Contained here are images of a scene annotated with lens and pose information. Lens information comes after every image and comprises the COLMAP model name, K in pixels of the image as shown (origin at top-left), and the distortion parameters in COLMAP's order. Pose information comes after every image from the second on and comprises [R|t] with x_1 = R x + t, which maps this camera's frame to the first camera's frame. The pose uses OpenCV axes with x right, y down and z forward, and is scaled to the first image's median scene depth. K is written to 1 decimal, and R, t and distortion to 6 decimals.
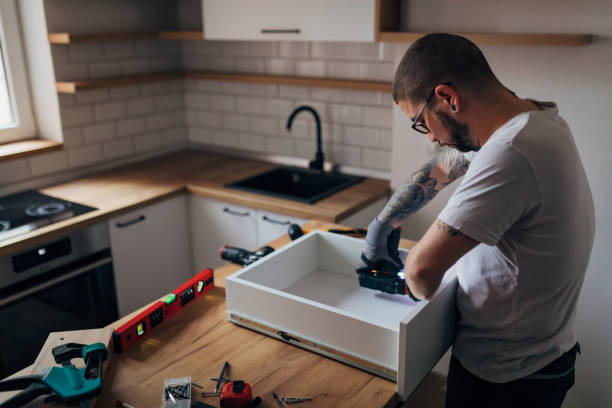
lens RADIAL K [[583.9, 0, 306.0], [0, 583.9, 204.0], [0, 0, 1]] dist [0.001165, 0.008782]
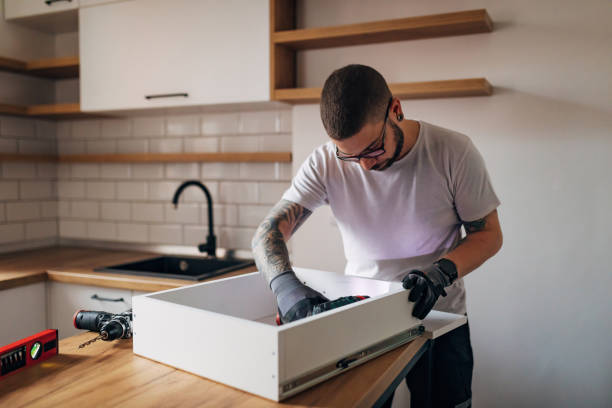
lens RADIAL K [[583.9, 0, 306.0], [0, 583.9, 204.0], [0, 0, 1]] dist [0.001165, 0.008782]
pose [[0.985061, 0.004093, 0.172158, 0.012568], [0.038830, 0.968692, -0.245211, 0.089064], [-0.167772, 0.248233, 0.954061, 0.122664]]
